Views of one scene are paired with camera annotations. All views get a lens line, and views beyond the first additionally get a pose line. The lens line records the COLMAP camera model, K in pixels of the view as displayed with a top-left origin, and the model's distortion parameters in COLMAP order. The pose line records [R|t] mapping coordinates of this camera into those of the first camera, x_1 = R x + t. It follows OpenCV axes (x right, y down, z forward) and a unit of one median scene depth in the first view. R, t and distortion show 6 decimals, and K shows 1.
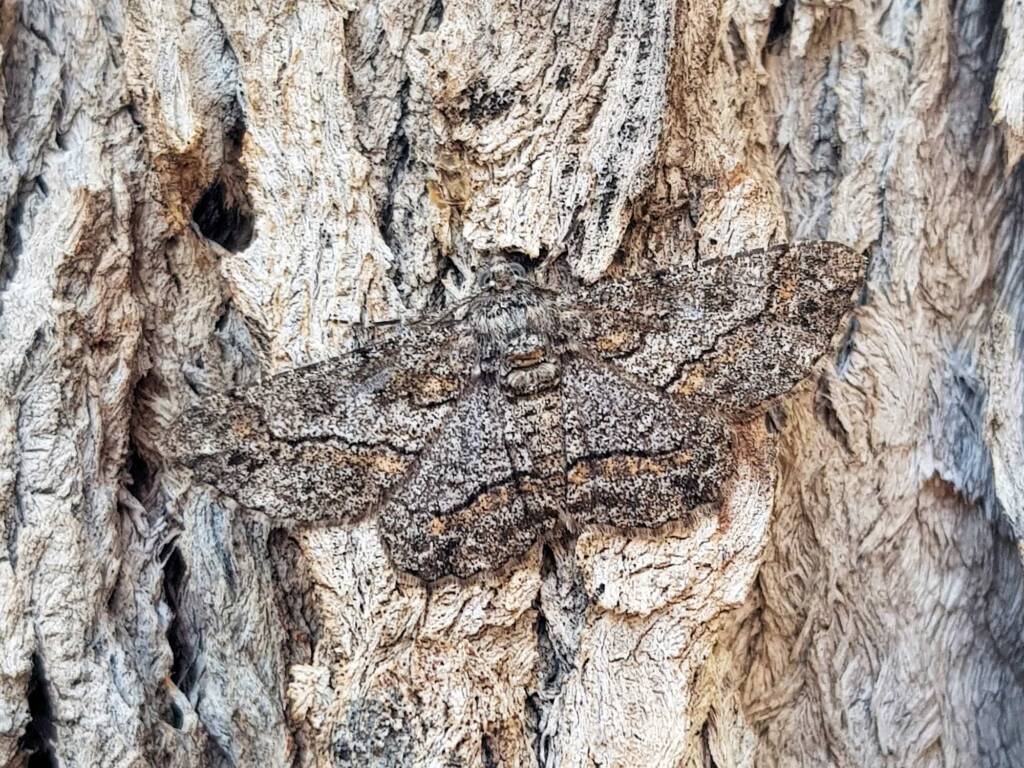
lens RADIAL K [[2820.4, 0, 577.1], [0, 2820.4, 551.0], [0, 0, 1]] dist [0.012165, 0.139669]
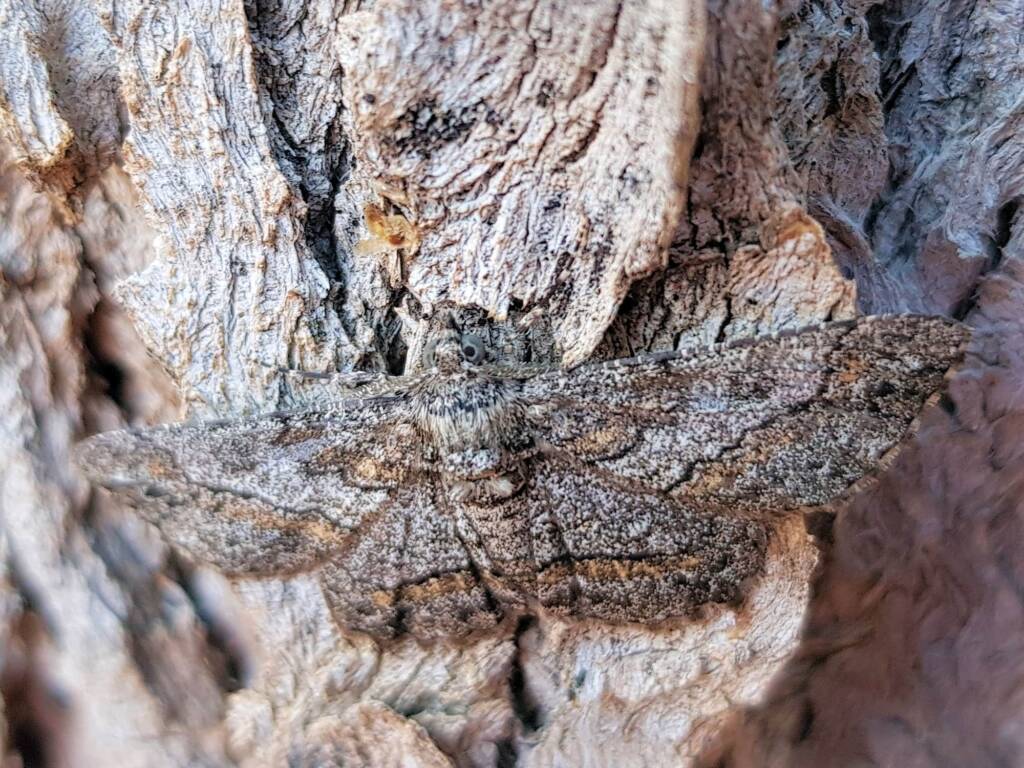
lens RADIAL K [[1857.8, 0, 454.6], [0, 1857.8, 298.1], [0, 0, 1]] dist [0.018037, 0.035740]
pose [[0.960746, 0.120987, -0.249660, 0.094800], [0.001445, 0.897705, 0.440595, -0.324924], [0.277427, -0.423661, 0.862291, 0.572187]]
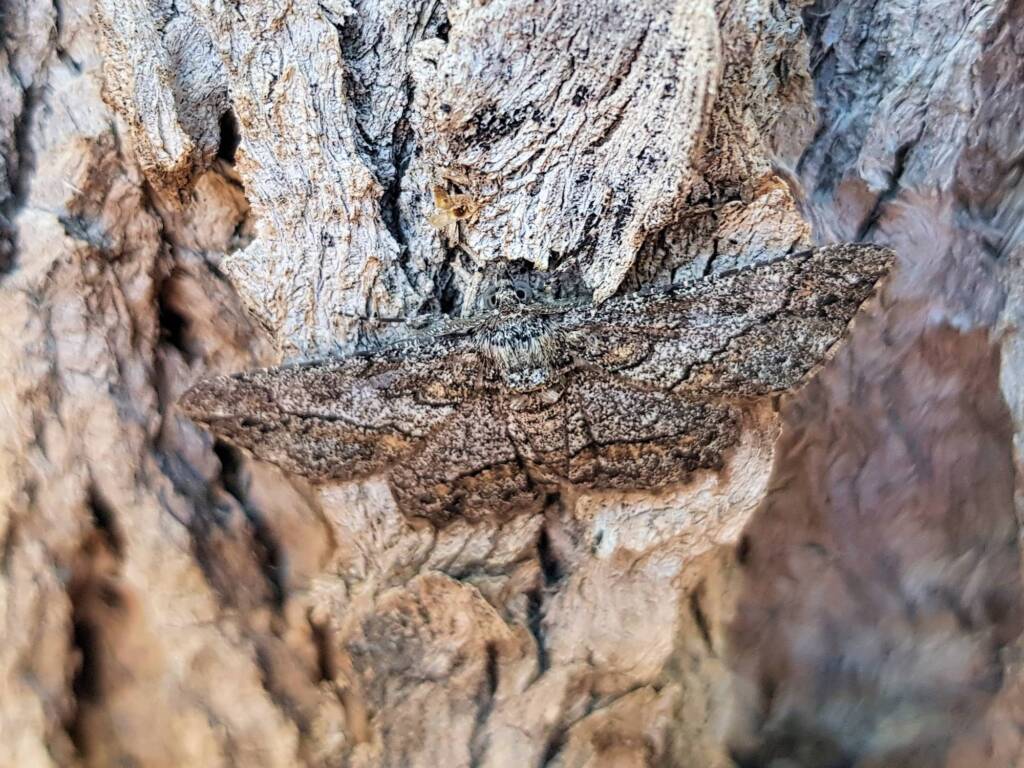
lens RADIAL K [[1841.9, 0, 515.6], [0, 1841.9, 306.2], [0, 0, 1]] dist [0.067255, -0.116047]
pose [[0.995329, 0.063802, -0.072460, 0.021711], [-0.017987, 0.859926, 0.510103, -0.411671], [0.094856, -0.506416, 0.857056, 0.452448]]
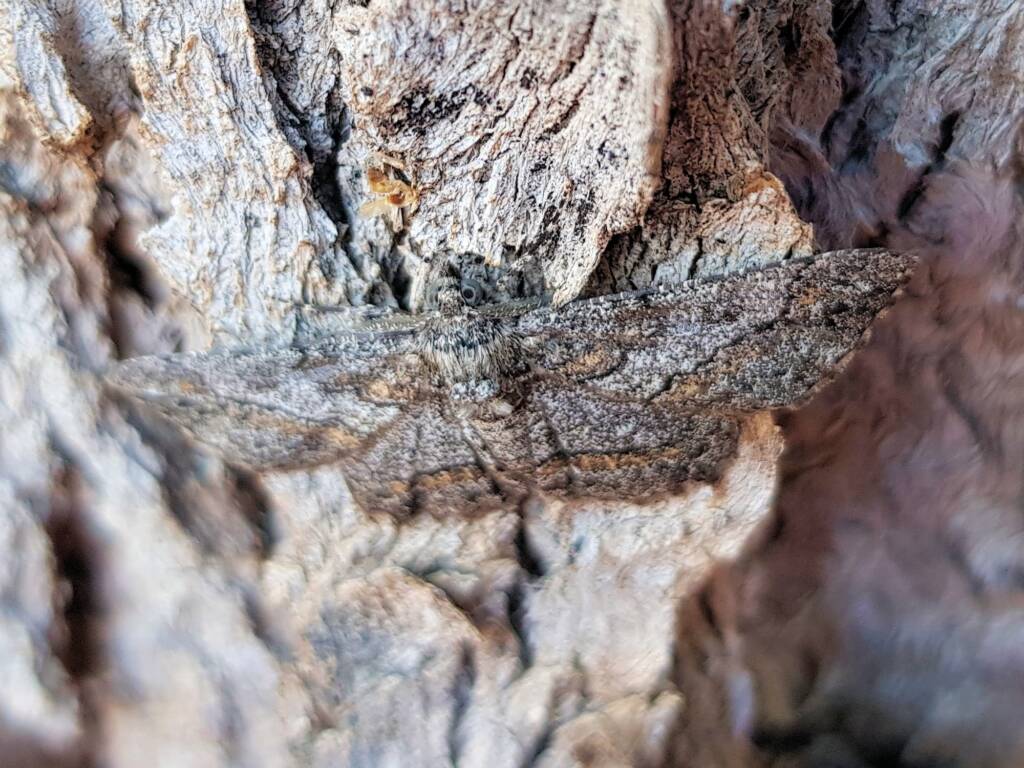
lens RADIAL K [[1826.5, 0, 512.1], [0, 1826.5, 211.5], [0, 0, 1]] dist [0.043528, 0.077218]
pose [[0.976669, 0.109898, -0.184501, 0.086313], [0.018697, 0.812360, 0.582856, -0.427293], [0.213935, -0.572707, 0.791352, 0.583459]]
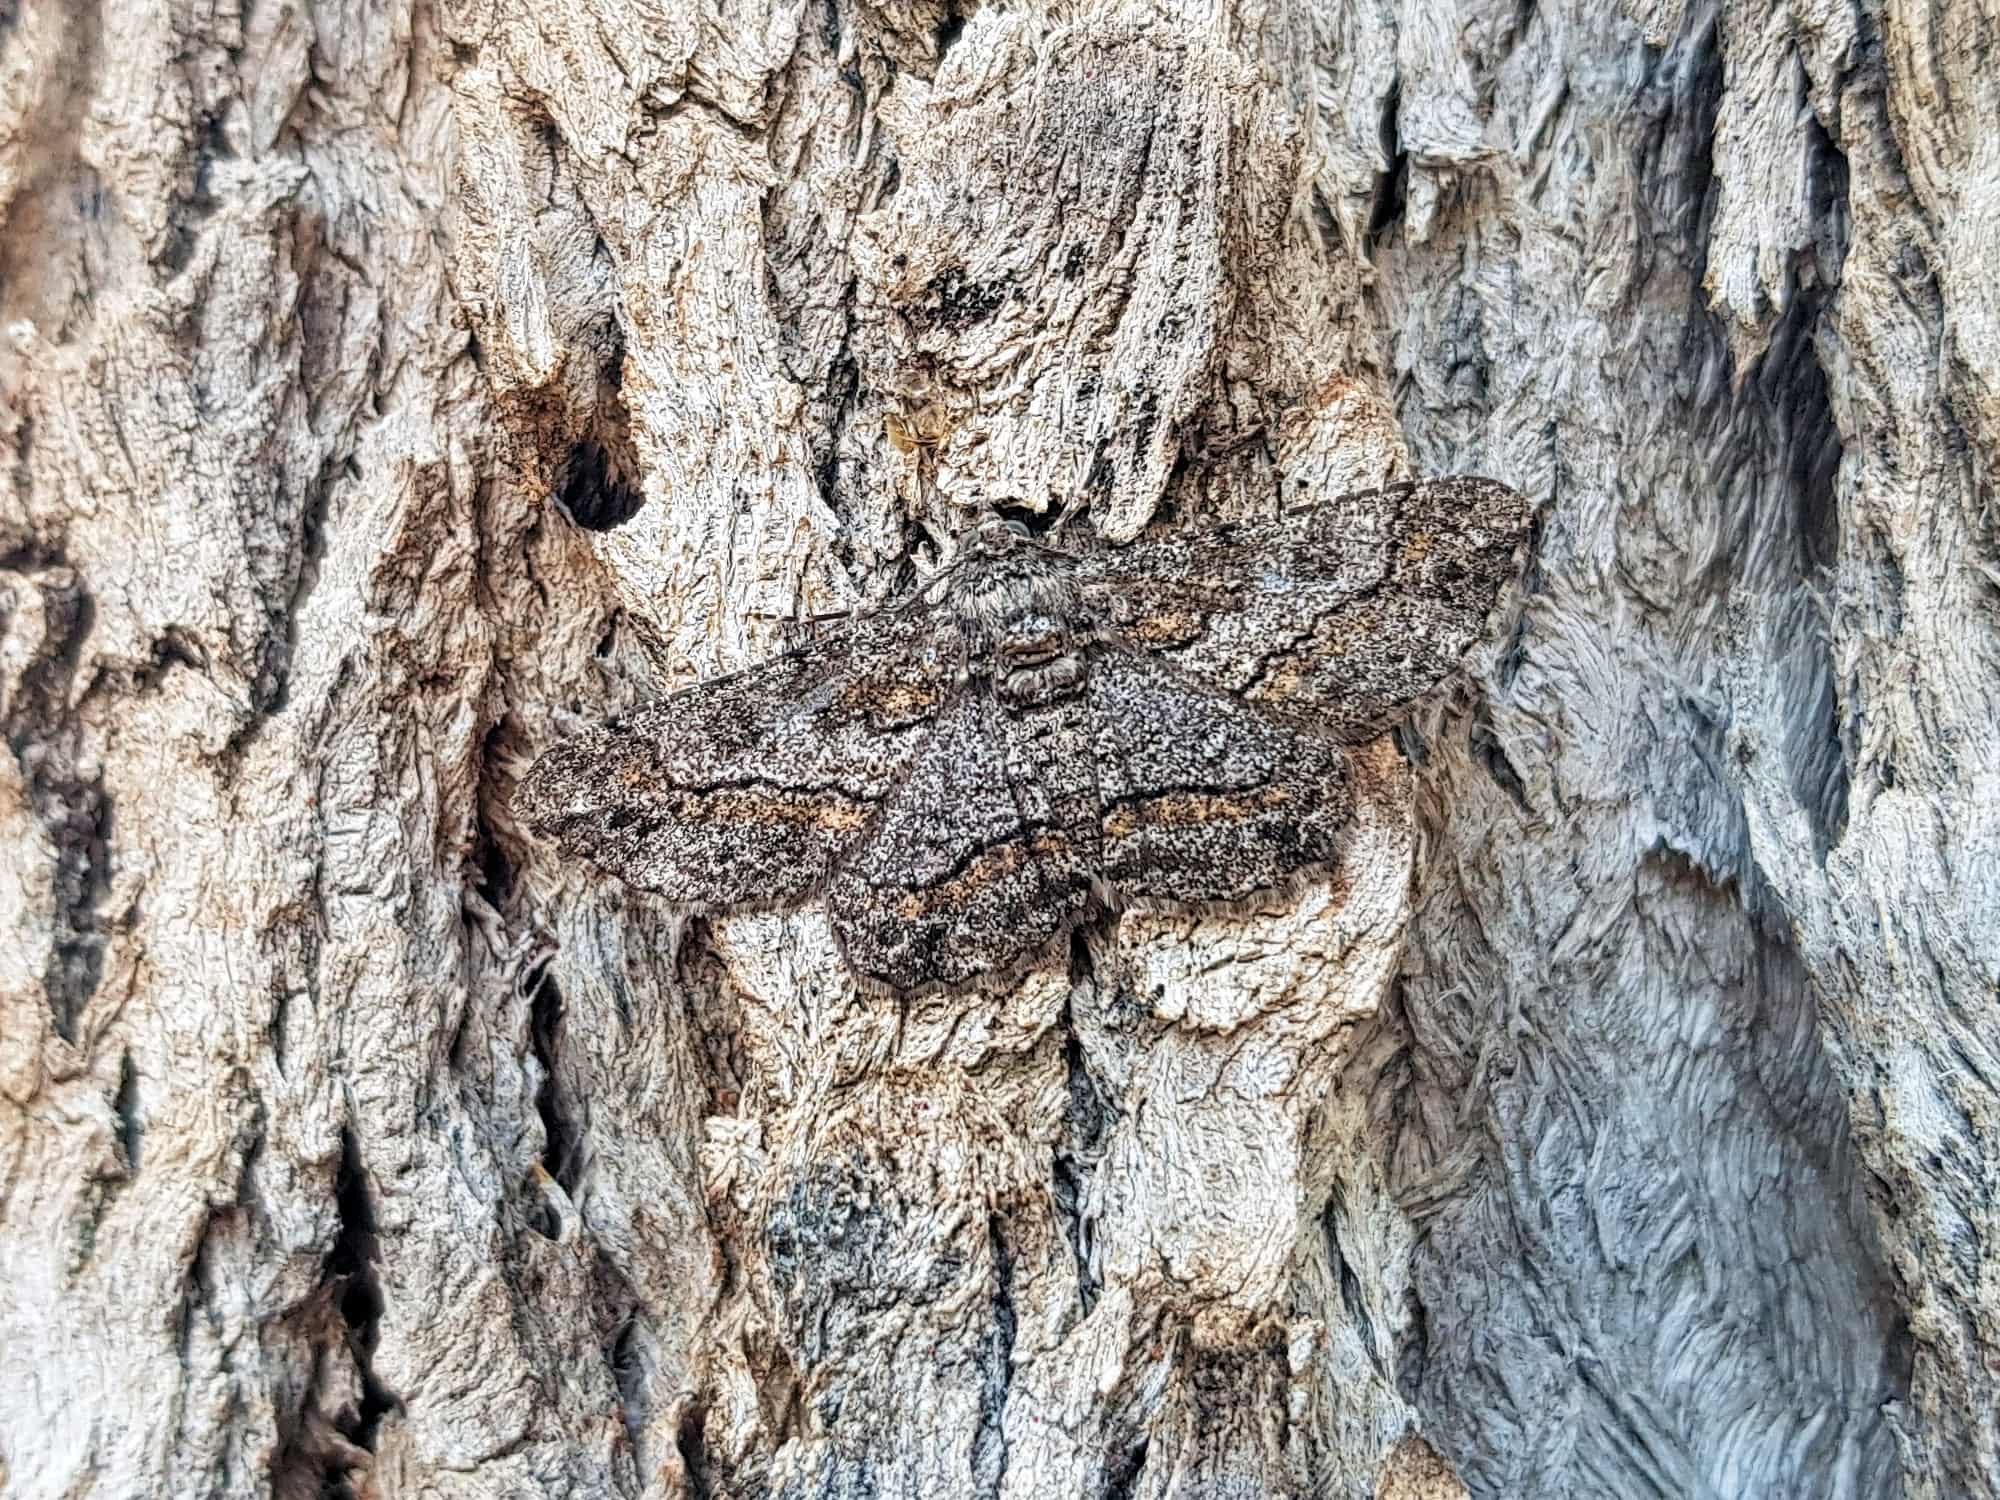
lens RADIAL K [[3629.6, 0, 758.8], [0, 3629.6, 629.4], [0, 0, 1]] dist [0.003258, -0.072232]
pose [[0.991844, -0.044432, -0.119466, 0.020991], [0.022150, 0.983097, -0.181738, 0.083719], [0.125522, 0.177609, 0.976063, 0.127687]]
